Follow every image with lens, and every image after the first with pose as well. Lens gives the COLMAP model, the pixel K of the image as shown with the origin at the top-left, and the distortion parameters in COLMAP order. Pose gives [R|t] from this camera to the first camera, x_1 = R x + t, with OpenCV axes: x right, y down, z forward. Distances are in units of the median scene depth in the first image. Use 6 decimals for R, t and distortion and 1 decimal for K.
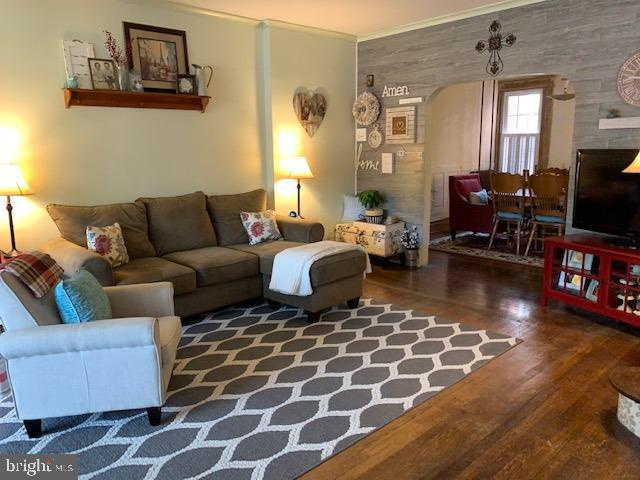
lens RADIAL K [[494.7, 0, 324.4], [0, 494.7, 238.5], [0, 0, 1]] dist [-0.000843, -0.003886]
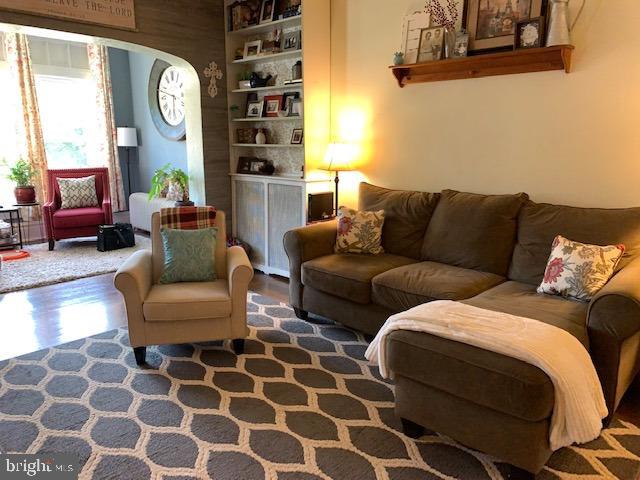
lens RADIAL K [[494.7, 0, 324.4], [0, 494.7, 238.5], [0, 0, 1]] dist [-0.000843, -0.003886]
pose [[0.042140, 0.206039, -0.977636, 0.474568], [-0.192195, 0.961902, 0.194438, -0.134715], [0.980452, 0.179703, 0.080134, 0.808152]]
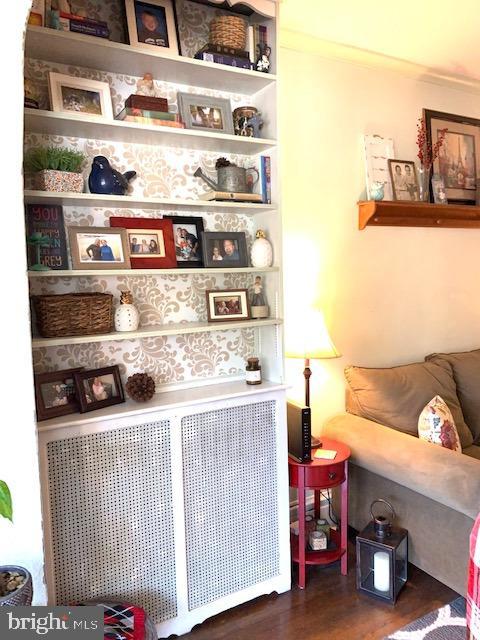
lens RADIAL K [[490.3, 0, 243.4], [0, 490.3, 313.8], [0, 0, 1]] dist [0.037522, -0.042118]
pose [[0.969776, 0.002115, -0.243989, -0.499695], [-0.027996, 0.994323, -0.102658, -0.064277], [0.242386, 0.106386, 0.964329, 0.284192]]
